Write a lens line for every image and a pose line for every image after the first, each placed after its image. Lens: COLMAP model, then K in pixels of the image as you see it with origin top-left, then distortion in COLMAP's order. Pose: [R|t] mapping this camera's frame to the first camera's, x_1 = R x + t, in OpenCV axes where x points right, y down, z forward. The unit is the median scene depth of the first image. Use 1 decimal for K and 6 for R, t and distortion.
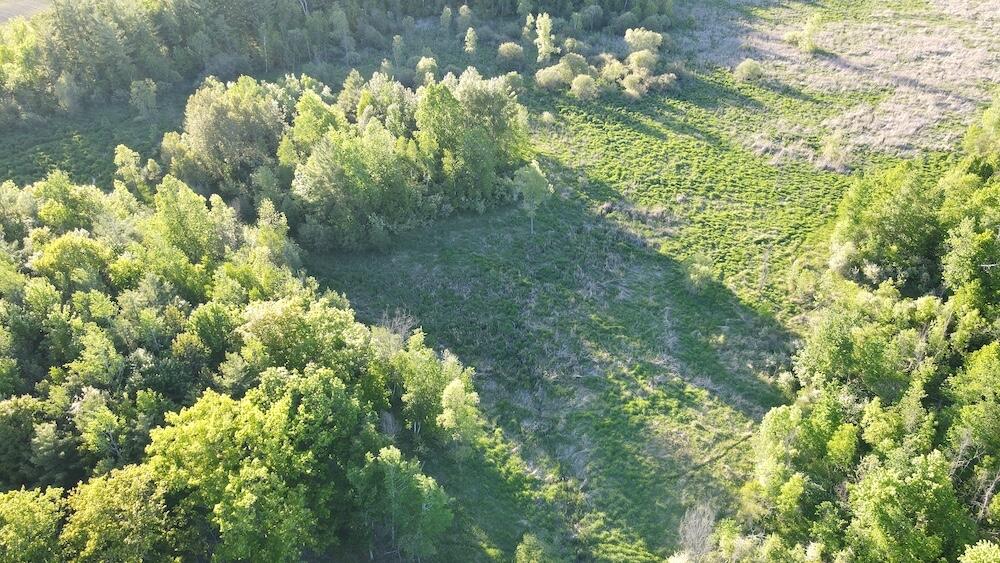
lens RADIAL K [[744.8, 0, 501.1], [0, 744.8, 287.9], [0, 0, 1]] dist [0.008213, 0.017694]
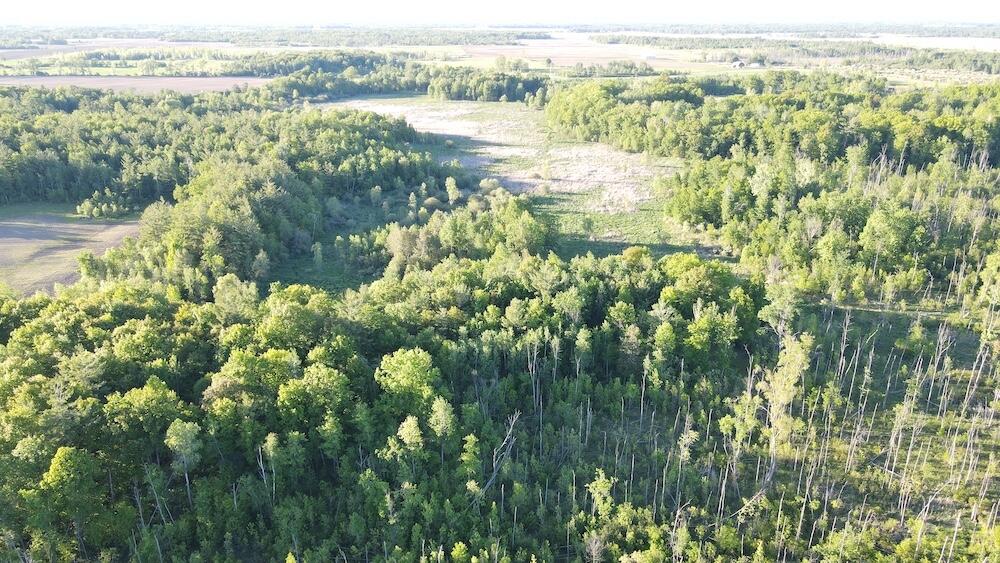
lens RADIAL K [[744.8, 0, 500.1], [0, 744.8, 278.1], [0, 0, 1]] dist [0.008213, 0.017694]
pose [[0.730465, -0.228699, 0.643519, -1.517098], [0.396623, 0.909138, -0.127114, 0.168426], [-0.555977, 0.348087, 0.754801, -0.441381]]
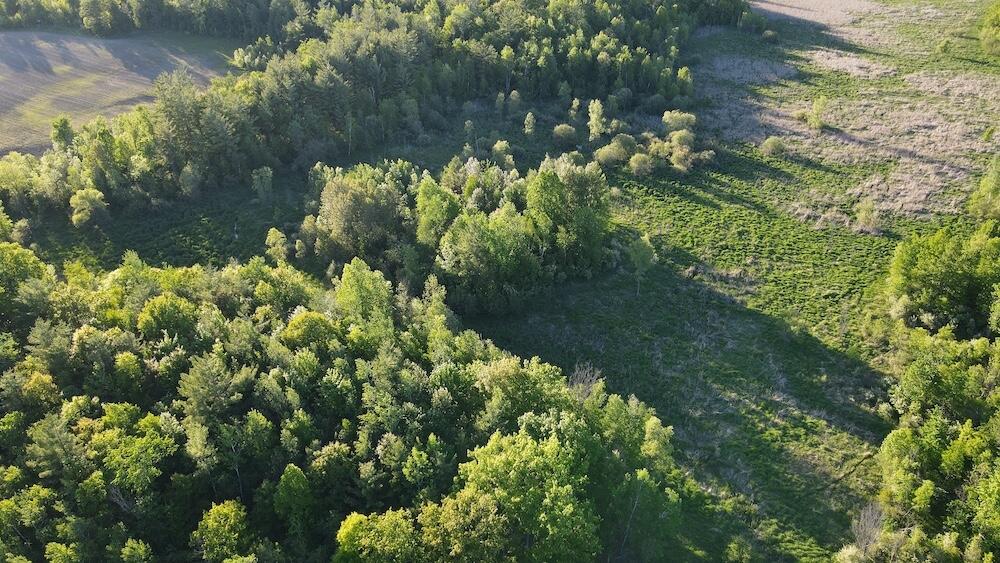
lens RADIAL K [[744.8, 0, 498.8], [0, 744.8, 285.7], [0, 0, 1]] dist [0.008213, 0.017694]
pose [[0.997728, -0.029065, 0.060786, -0.248187], [0.033262, 0.997048, -0.069203, -0.013456], [-0.058595, 0.071068, 0.995749, -0.164170]]
